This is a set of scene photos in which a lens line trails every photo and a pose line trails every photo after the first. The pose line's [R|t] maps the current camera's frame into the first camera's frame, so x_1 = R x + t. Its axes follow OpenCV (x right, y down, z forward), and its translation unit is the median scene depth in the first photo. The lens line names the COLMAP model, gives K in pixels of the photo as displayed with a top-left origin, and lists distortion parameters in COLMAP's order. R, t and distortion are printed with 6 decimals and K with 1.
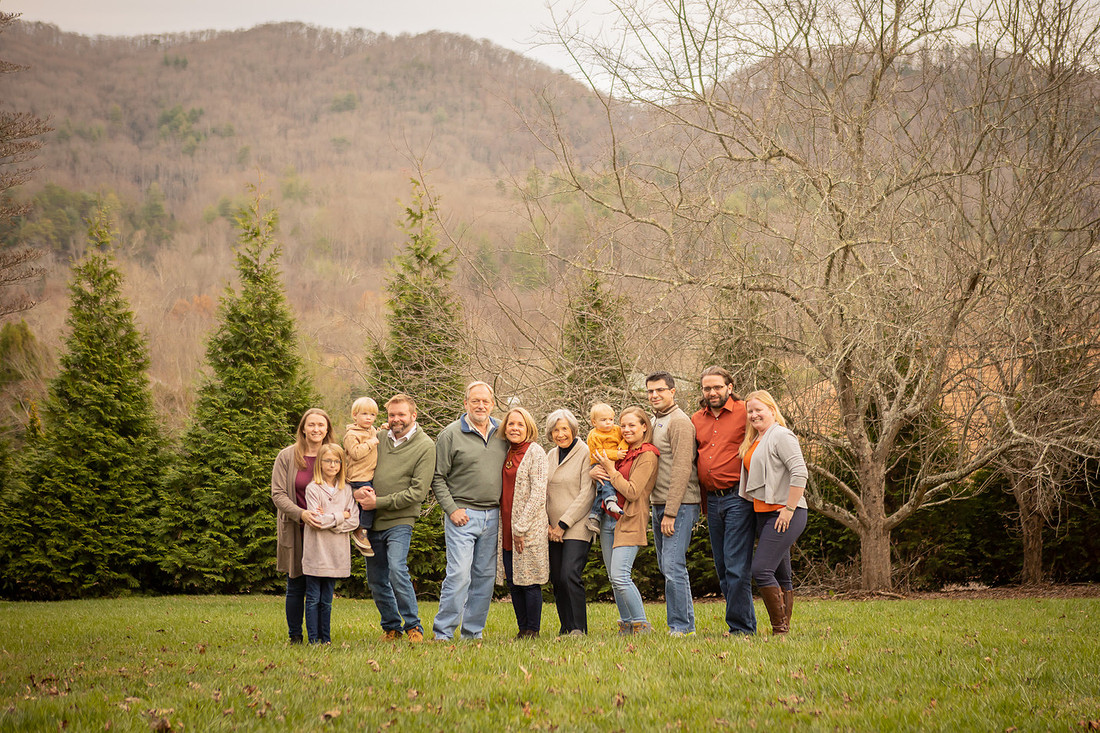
lens RADIAL K [[1848.8, 0, 595.8], [0, 1848.8, 334.4], [0, 0, 1]] dist [0.069304, 0.064149]
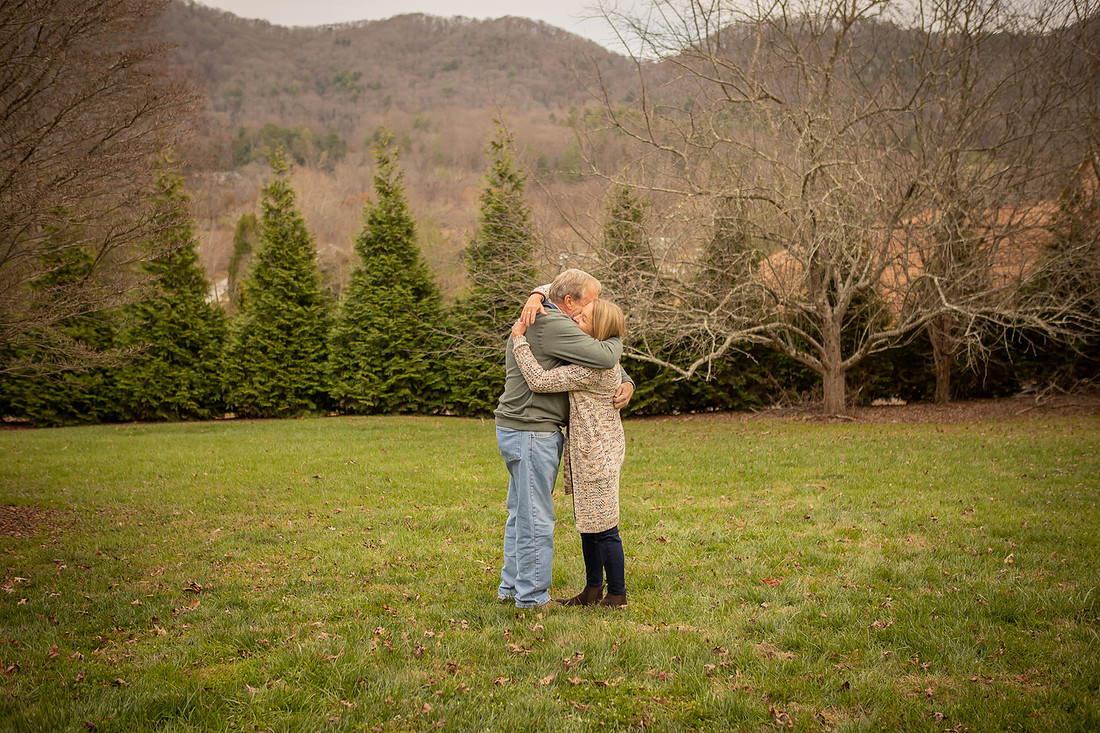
lens RADIAL K [[1159.8, 0, 547.9], [0, 1159.8, 353.6], [0, 0, 1]] dist [-0.029321, 0.015620]
pose [[0.998244, -0.012435, -0.057918, -0.010586], [0.019448, 0.992322, 0.122140, -0.014841], [0.055954, -0.123052, 0.990822, 0.112455]]
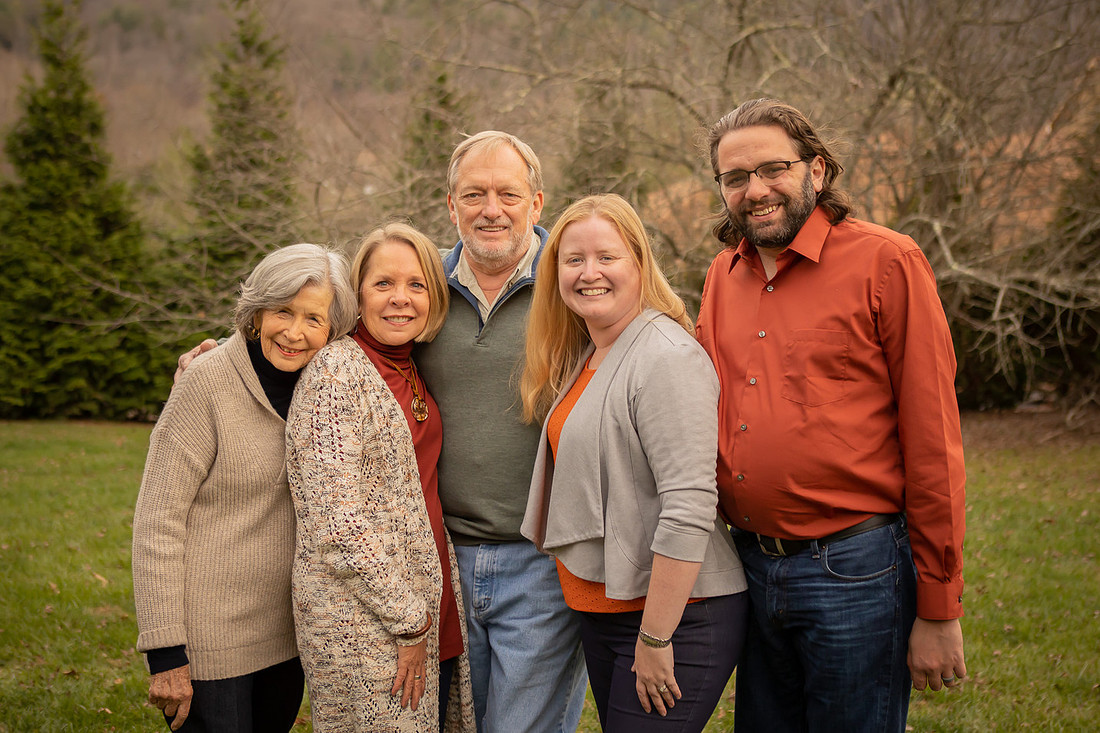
lens RADIAL K [[1511.4, 0, 549.4], [0, 1511.4, 293.8], [0, 0, 1]] dist [0.002109, -0.017041]
pose [[0.997305, 0.011356, 0.072489, -0.000524], [-0.018964, 0.994276, 0.105148, -0.001638], [-0.070880, -0.106240, 0.991811, 0.257597]]
